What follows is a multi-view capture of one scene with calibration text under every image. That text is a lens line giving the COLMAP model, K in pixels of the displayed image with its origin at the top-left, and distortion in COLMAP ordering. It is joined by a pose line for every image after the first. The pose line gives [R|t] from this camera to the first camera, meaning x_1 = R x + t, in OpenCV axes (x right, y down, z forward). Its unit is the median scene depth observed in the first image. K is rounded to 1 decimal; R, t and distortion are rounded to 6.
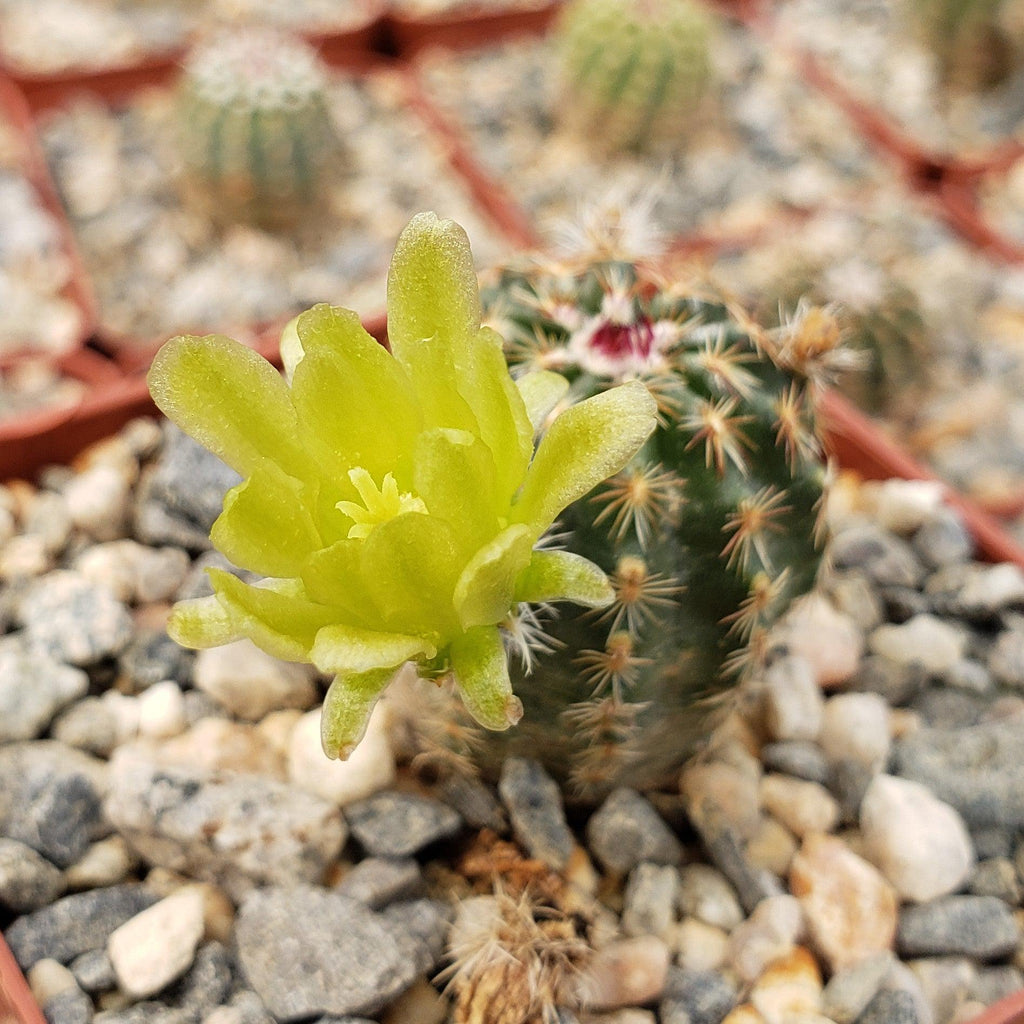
lens RADIAL K [[1743.3, 0, 451.5], [0, 1743.3, 365.3], [0, 0, 1]] dist [0.319360, -1.619166]
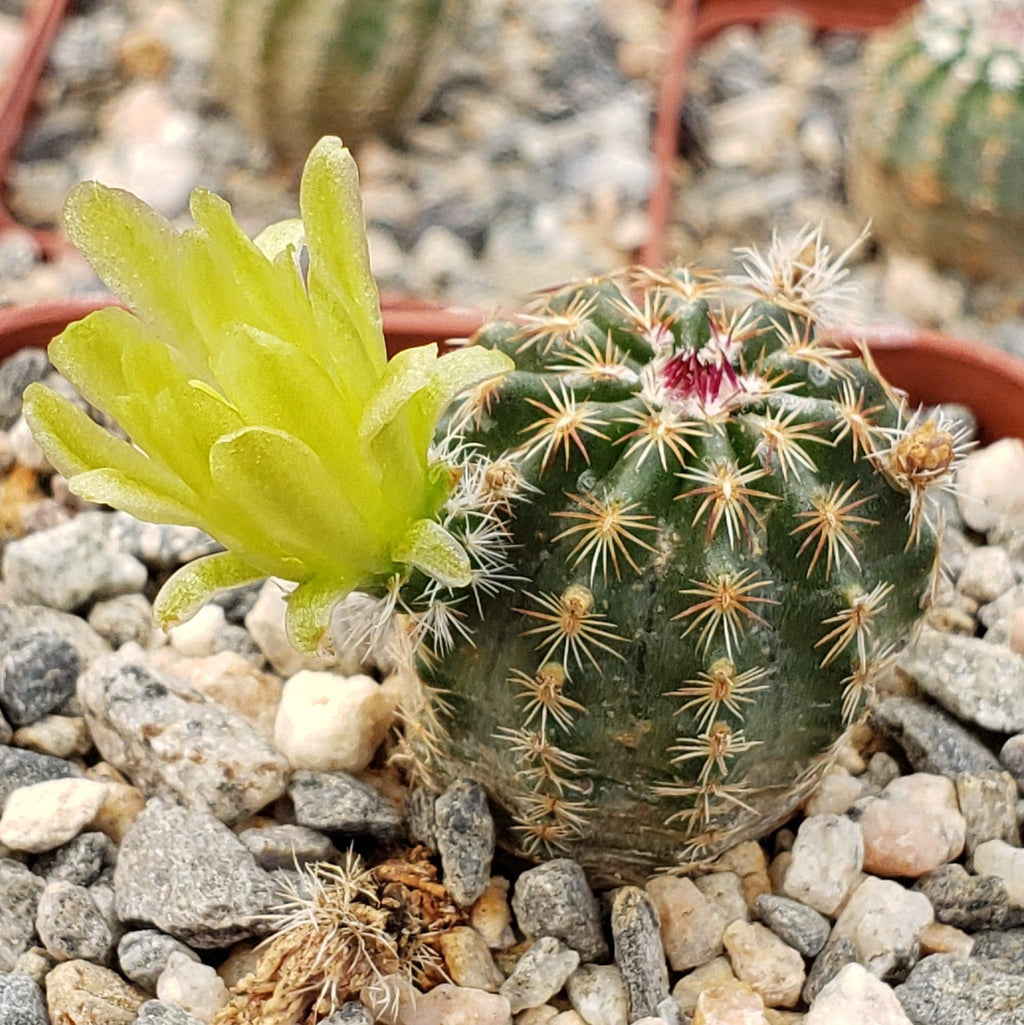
lens RADIAL K [[3014.7, 0, 511.3], [0, 3014.7, 571.9], [0, 0, 1]] dist [0.274776, -0.617854]
pose [[0.884761, 0.323990, -0.335006, 0.556989], [-0.315829, 0.945419, 0.080217, -0.014775], [0.342711, 0.034832, 0.938795, -0.482101]]
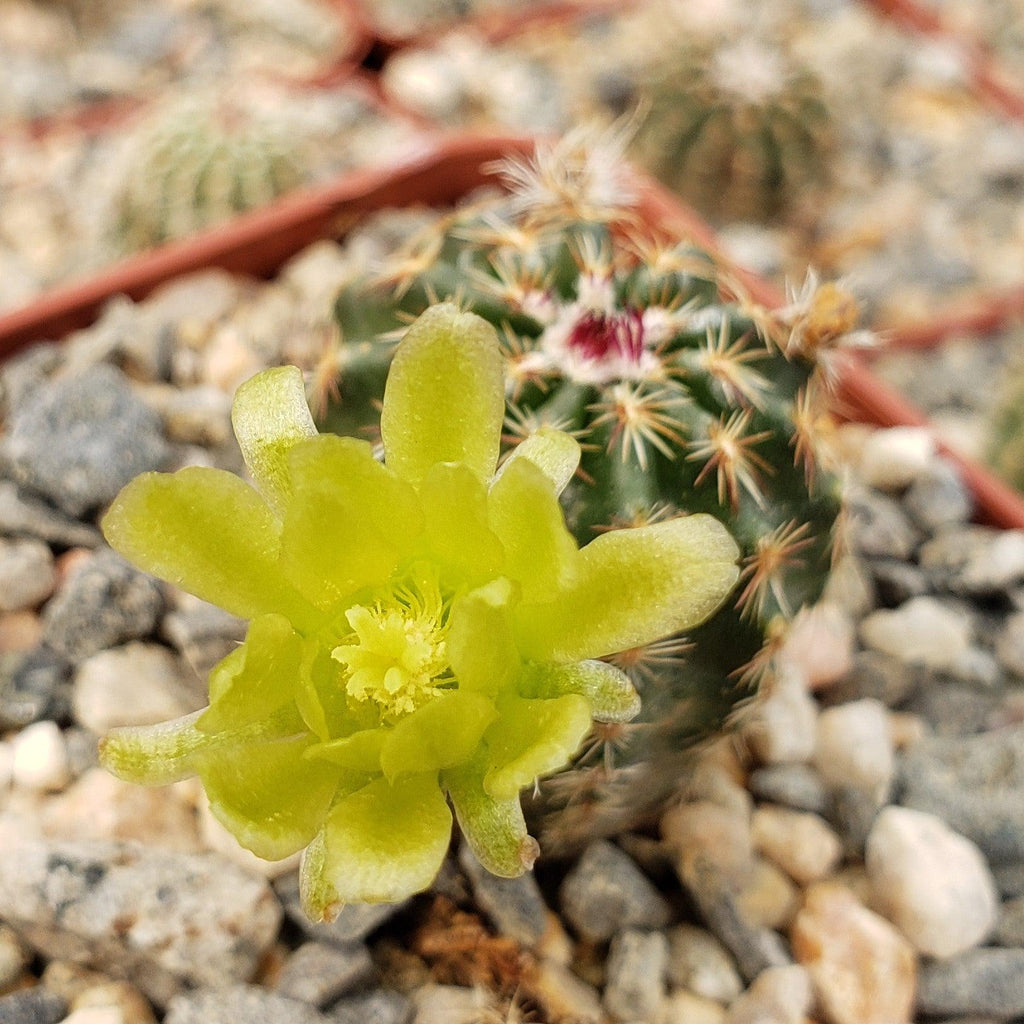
lens RADIAL K [[2044.6, 0, 384.0], [0, 2044.6, 337.7], [0, 0, 1]] dist [0.305257, -1.563430]
pose [[0.996257, -0.025928, 0.082455, -0.085628], [0.014891, 0.991169, 0.131763, -0.140531], [-0.085143, -0.130042, 0.987846, 0.051555]]
